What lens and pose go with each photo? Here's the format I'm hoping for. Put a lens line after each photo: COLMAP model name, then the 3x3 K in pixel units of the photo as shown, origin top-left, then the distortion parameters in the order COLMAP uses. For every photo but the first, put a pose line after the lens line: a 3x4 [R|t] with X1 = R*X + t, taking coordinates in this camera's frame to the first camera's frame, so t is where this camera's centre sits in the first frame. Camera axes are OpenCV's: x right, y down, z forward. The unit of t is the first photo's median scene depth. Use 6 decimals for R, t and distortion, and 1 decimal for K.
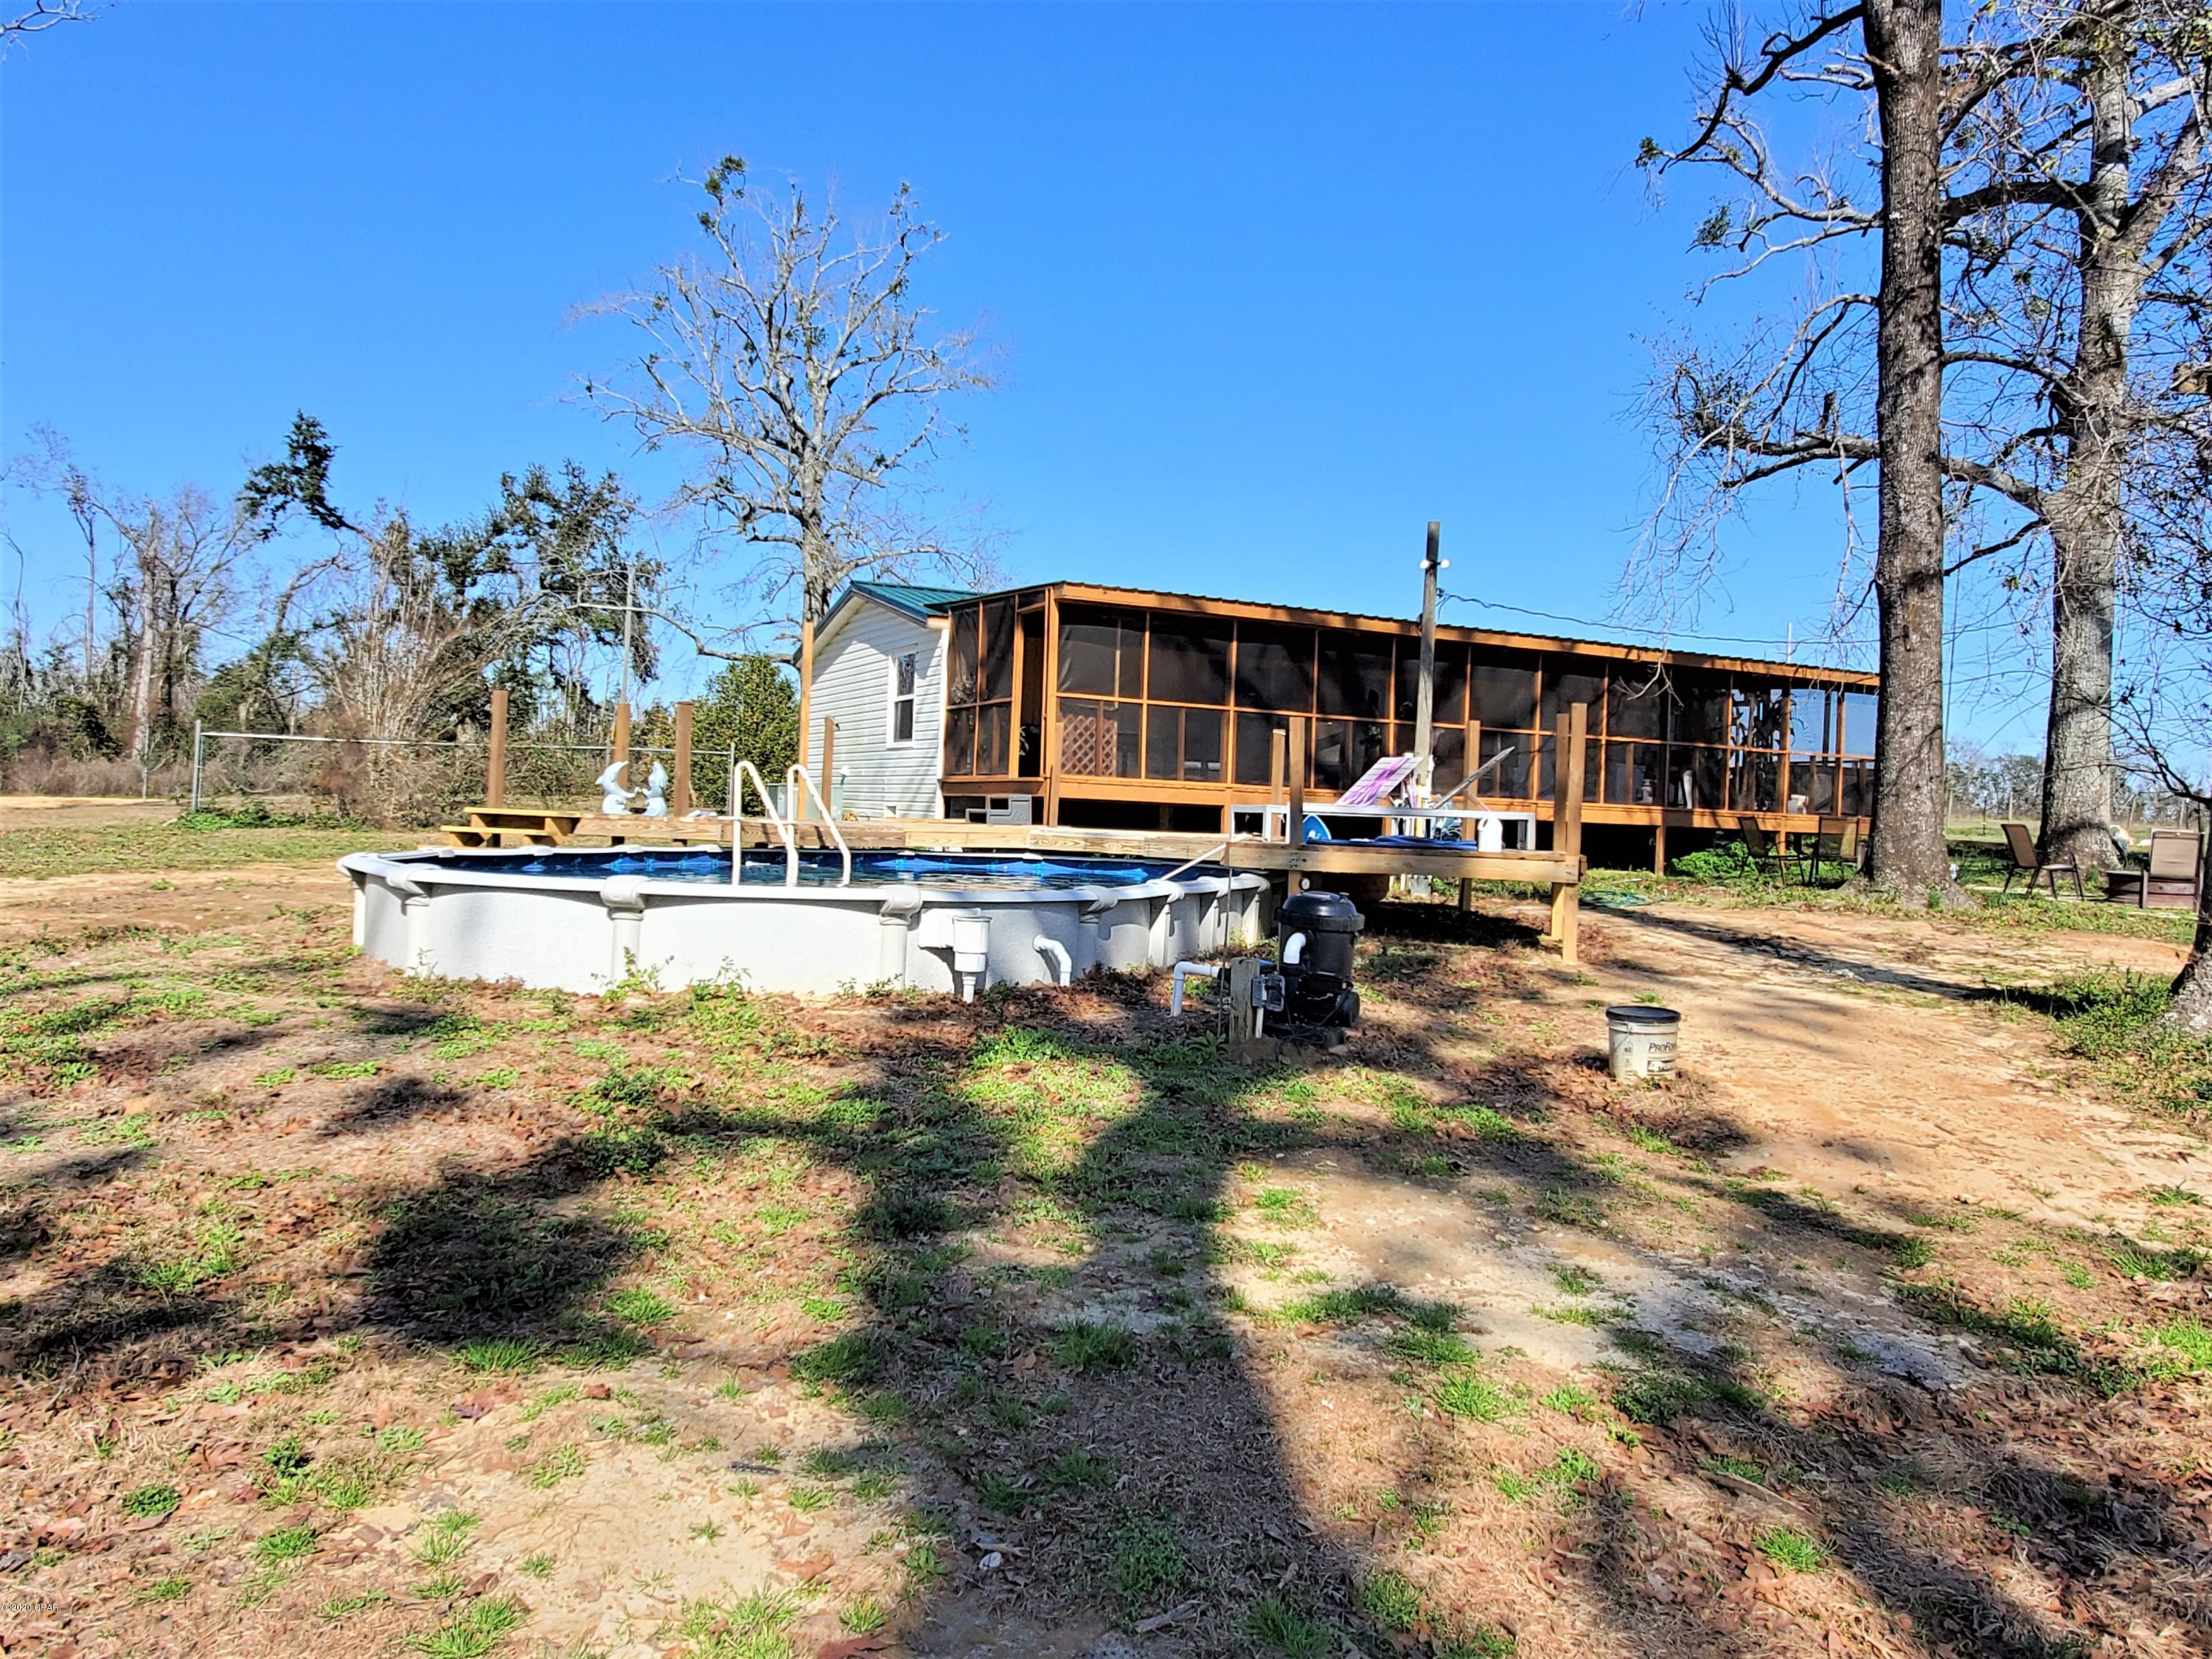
lens RADIAL K [[1564.9, 0, 1101.0], [0, 1564.9, 830.6], [0, 0, 1]] dist [0.005921, 0.001522]
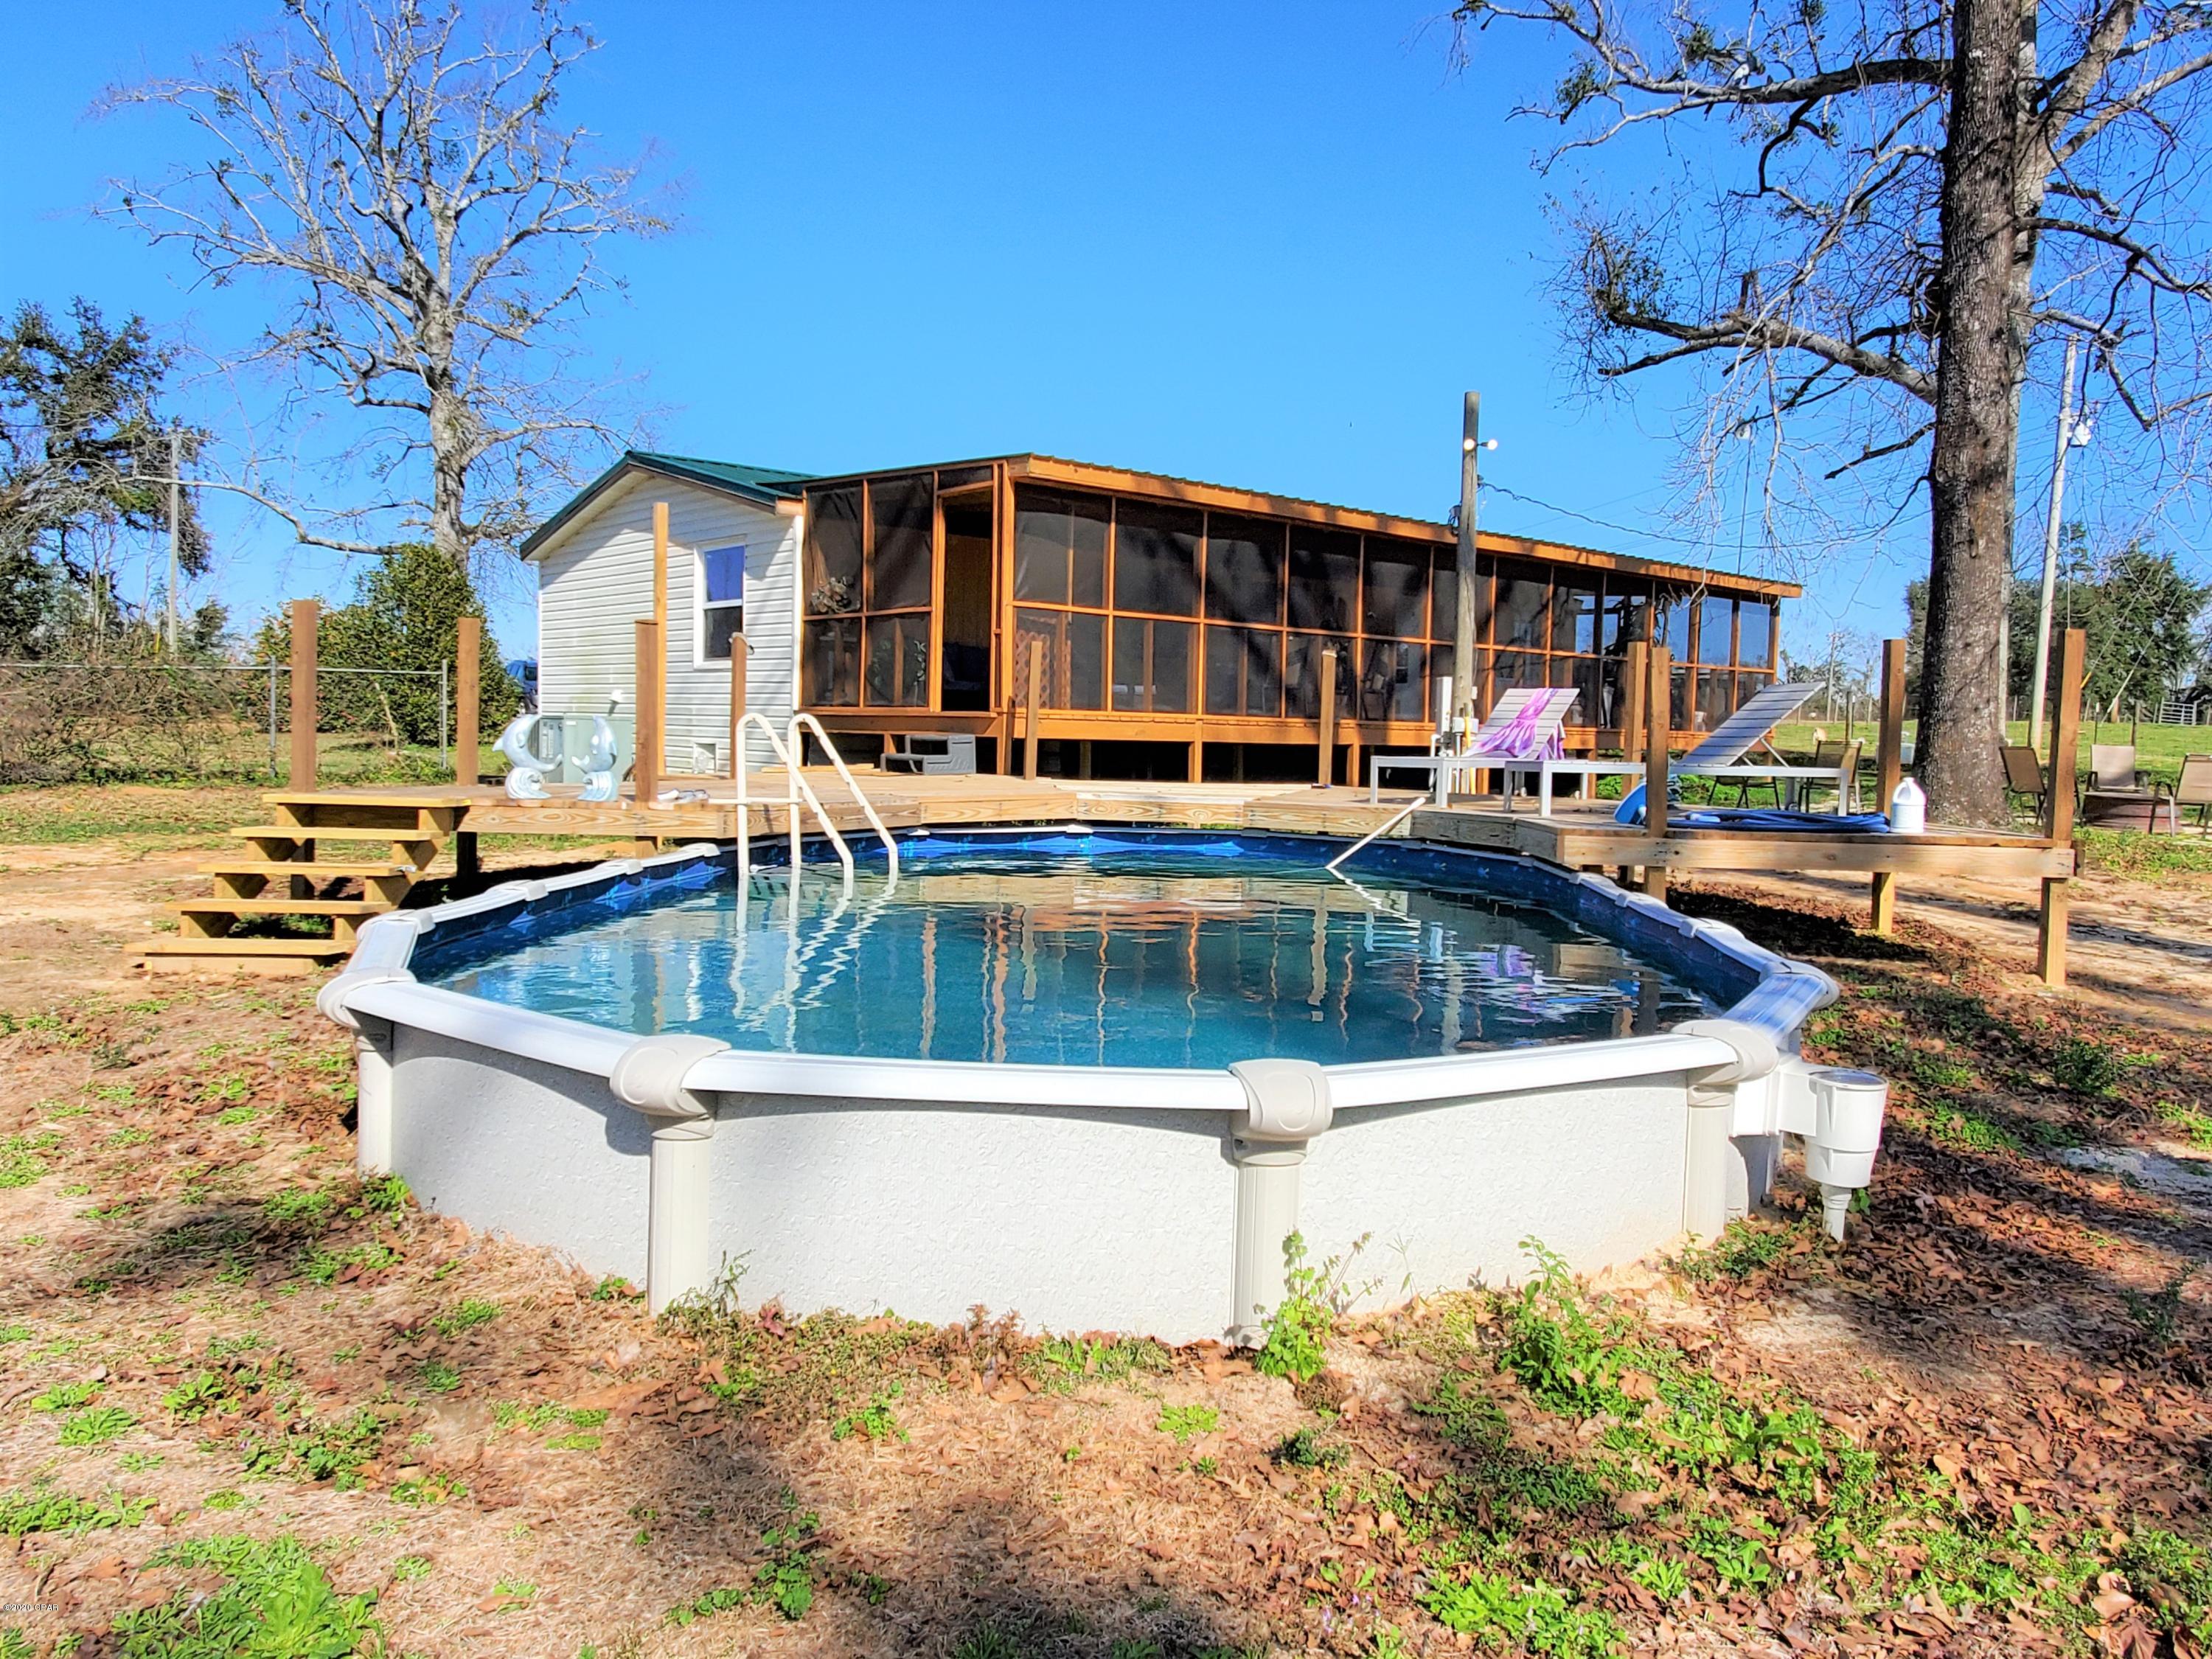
lens RADIAL K [[1564.9, 0, 1110.7], [0, 1564.9, 825.6], [0, 0, 1]] dist [0.005921, 0.001522]
pose [[0.964000, -0.034531, 0.263651, -0.159717], [0.018330, 0.997803, 0.063665, -0.022610], [-0.265270, -0.056540, 0.962515, 0.209303]]
